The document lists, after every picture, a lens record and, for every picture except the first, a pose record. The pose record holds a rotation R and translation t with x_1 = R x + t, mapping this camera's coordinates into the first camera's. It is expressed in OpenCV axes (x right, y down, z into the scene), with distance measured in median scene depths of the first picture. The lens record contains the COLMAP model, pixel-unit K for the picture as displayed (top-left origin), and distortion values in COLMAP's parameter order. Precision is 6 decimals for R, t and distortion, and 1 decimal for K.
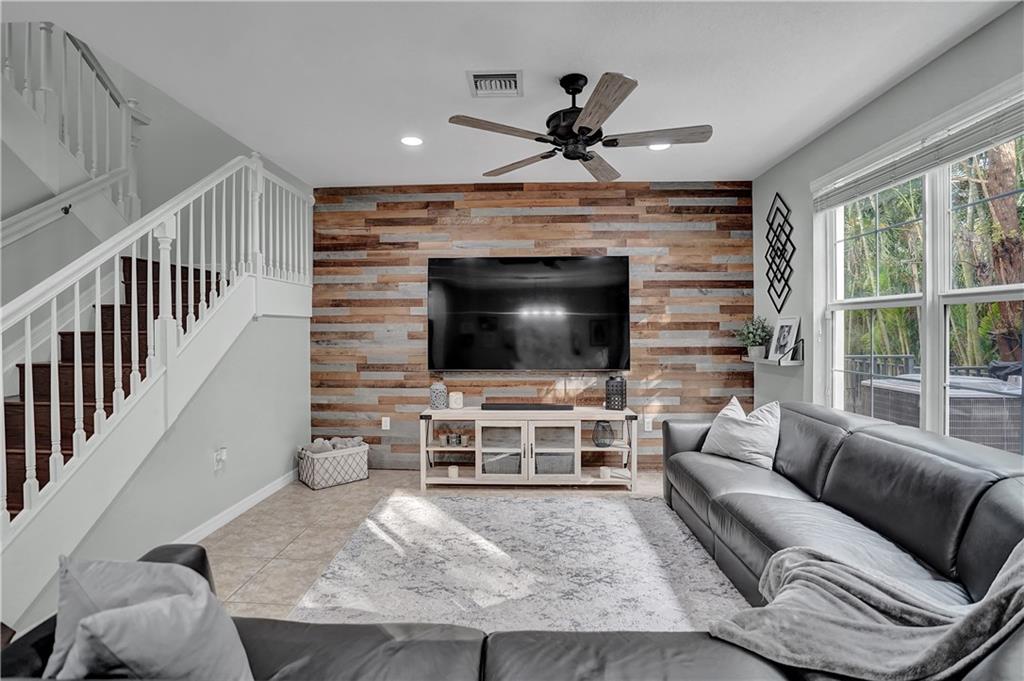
lens RADIAL K [[483.1, 0, 506.6], [0, 483.1, 333.9], [0, 0, 1]] dist [-0.063108, 0.023686]
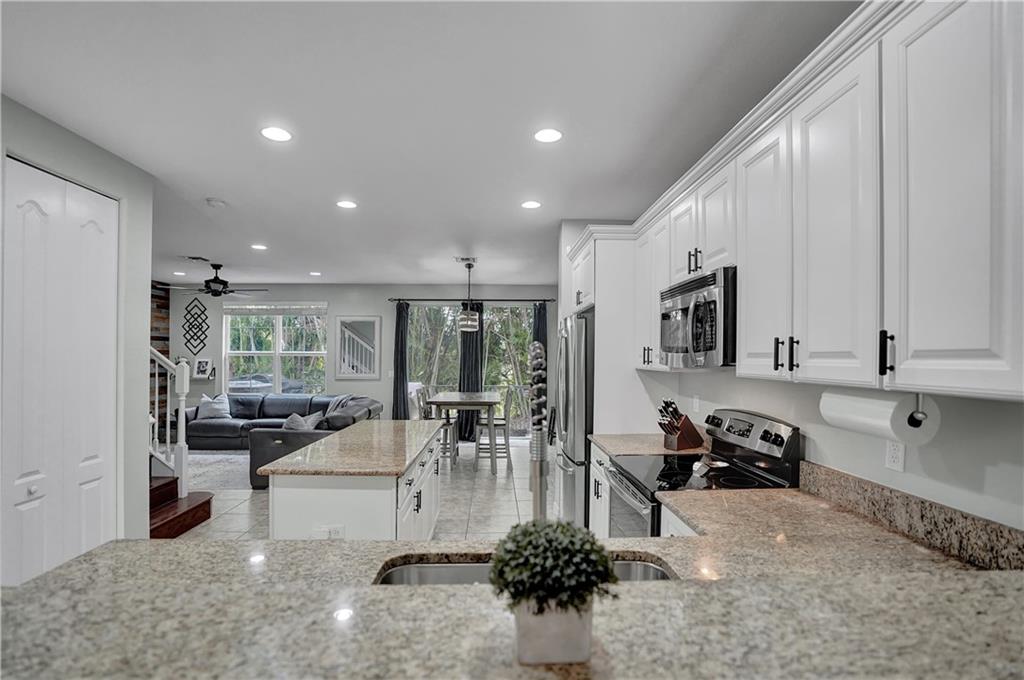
lens RADIAL K [[483.1, 0, 518.2], [0, 483.1, 359.1], [0, 0, 1]] dist [-0.063108, 0.023686]
pose [[-0.097306, -0.003491, 0.995248, -1.497499], [0.004544, 0.999982, 0.003952, -0.025154], [-0.995244, 0.004907, -0.097288, -0.207287]]
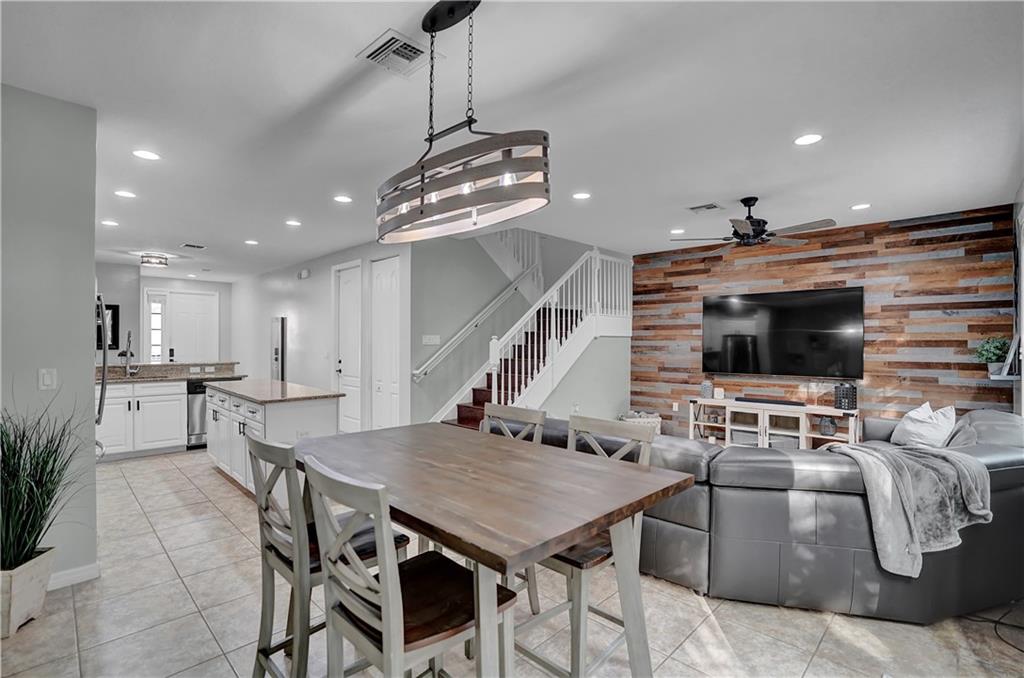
lens RADIAL K [[483.1, 0, 509.4], [0, 483.1, 342.2], [0, 0, 1]] dist [-0.063108, 0.023686]
pose [[0.742971, 0.004430, -0.669309, 0.382950], [-0.011111, 0.999922, -0.005715, -0.002670], [0.669231, 0.011682, 0.742962, -0.491437]]
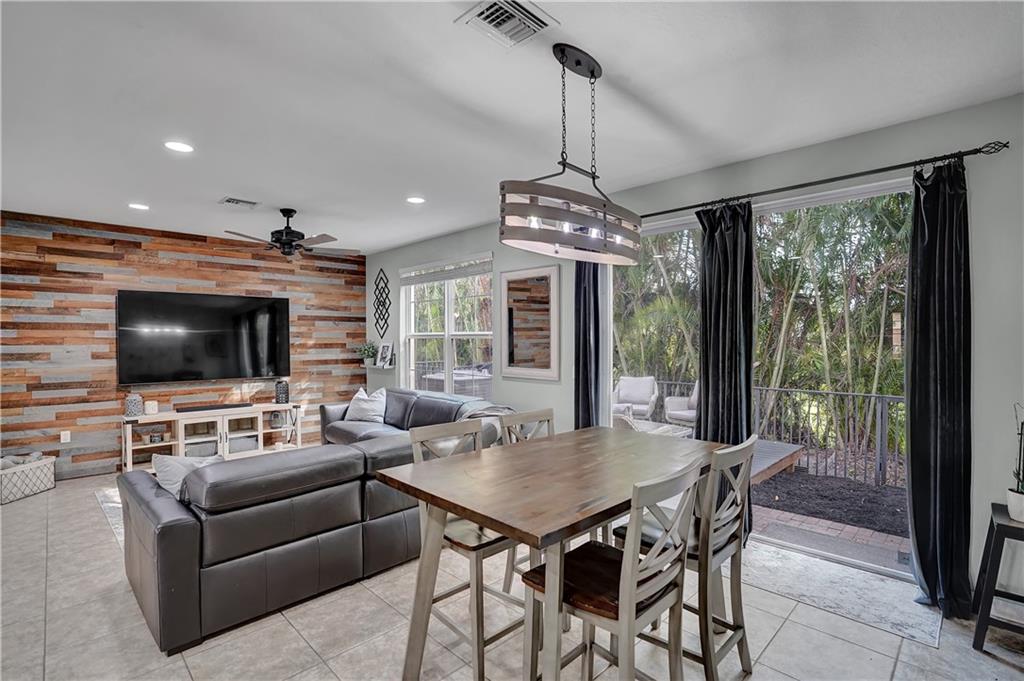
lens RADIAL K [[483.1, 0, 513.1], [0, 483.1, 341.3], [0, 0, 1]] dist [-0.063108, 0.023686]
pose [[0.672408, -0.000897, 0.740180, -0.362268], [0.005583, 0.999977, -0.003860, -0.021783], [-0.740159, 0.006727, 0.672398, -0.482155]]
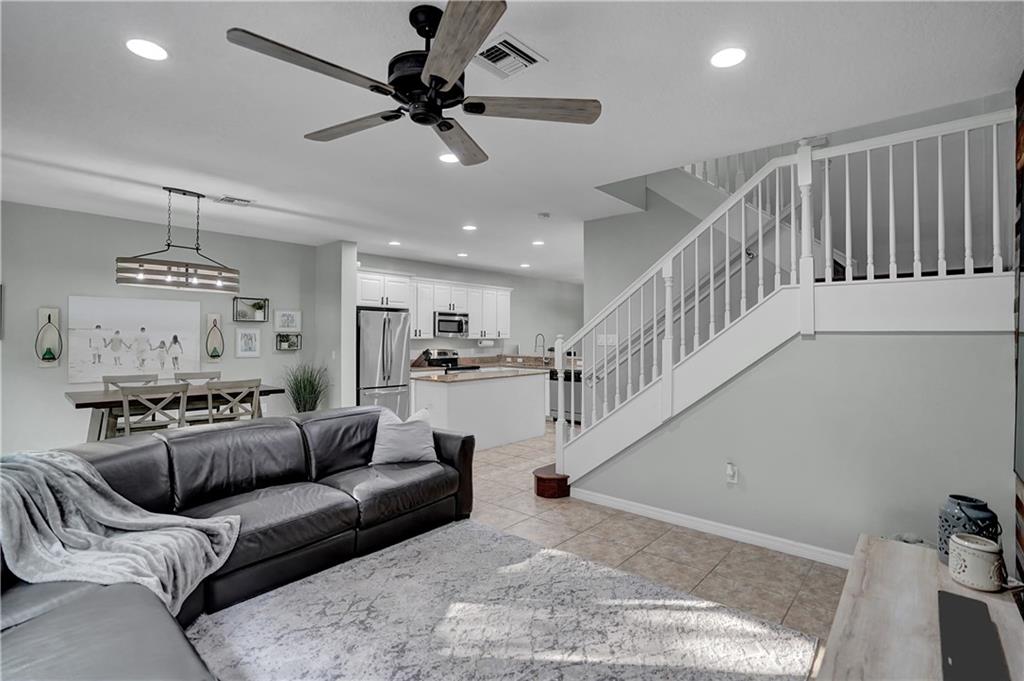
lens RADIAL K [[483.1, 0, 503.2], [0, 483.1, 330.8], [0, 0, 1]] dist [-0.063108, 0.023686]
pose [[-0.642410, -0.014168, -0.766230, 0.366377], [-0.011187, 0.999896, -0.009109, -0.022881], [0.766279, 0.002720, -0.642502, 0.939082]]
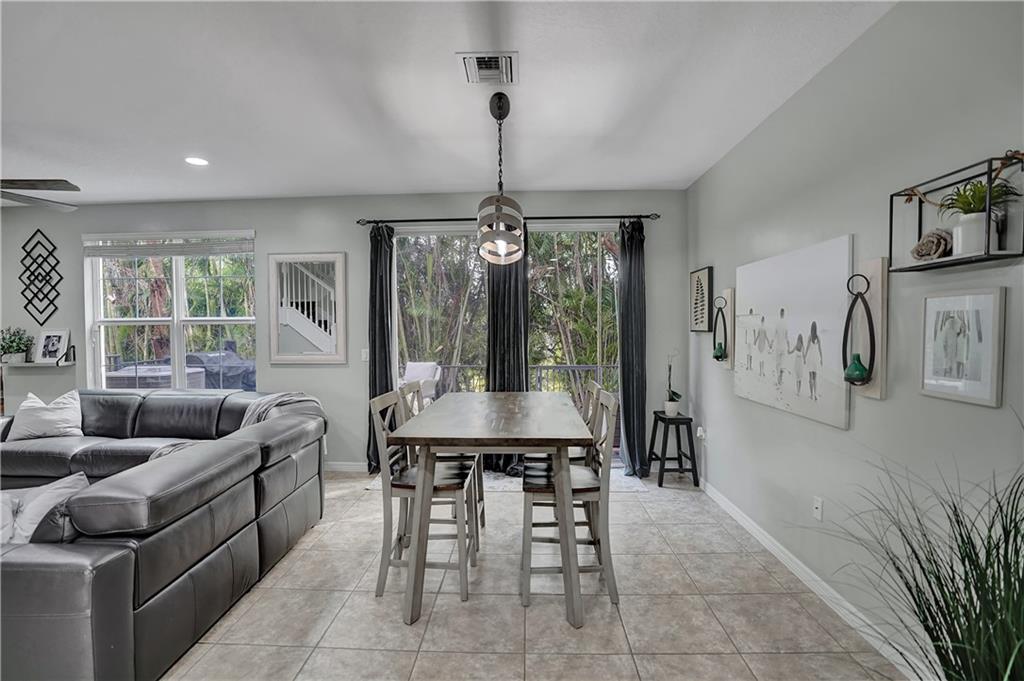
lens RADIAL K [[483.1, 0, 512.2], [0, 483.1, 340.2], [0, 0, 1]] dist [-0.063108, 0.023686]
pose [[-0.017218, -0.021091, 0.999629, -0.610616], [0.017280, 0.999622, 0.021389, -0.009689], [-0.999702, 0.017641, -0.016847, -0.203797]]
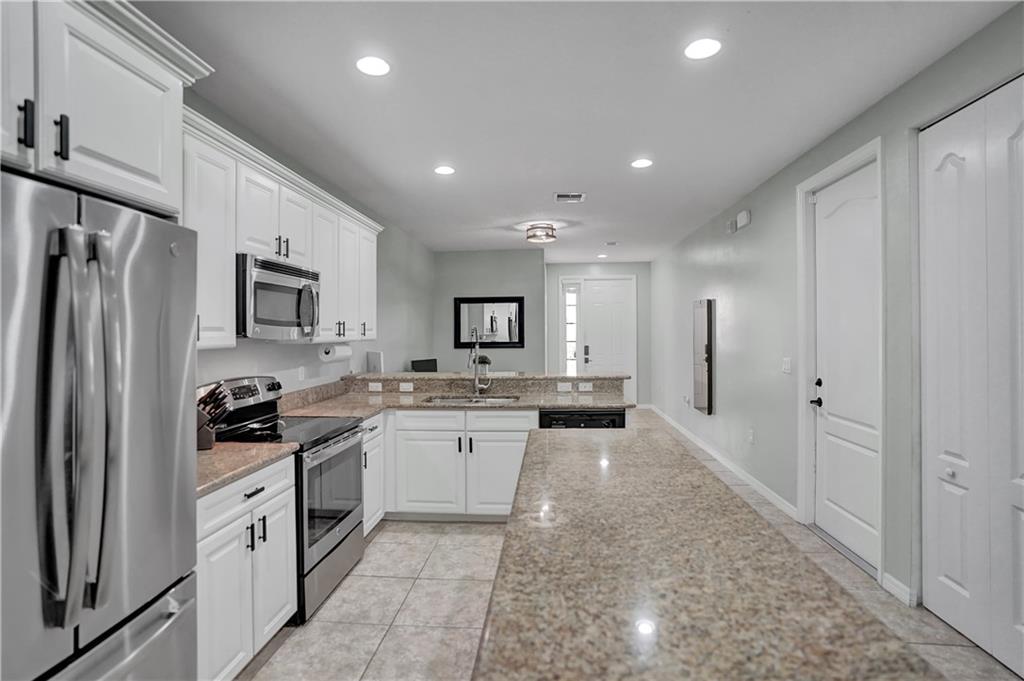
lens RADIAL K [[483.1, 0, 511.4], [0, 483.1, 340.4], [0, 0, 1]] dist [-0.063108, 0.023686]
pose [[-0.033171, 0.016981, -0.999305, -0.364102], [0.001396, 0.999855, 0.016944, -0.021590], [0.999449, -0.000833, -0.033190, -0.132992]]
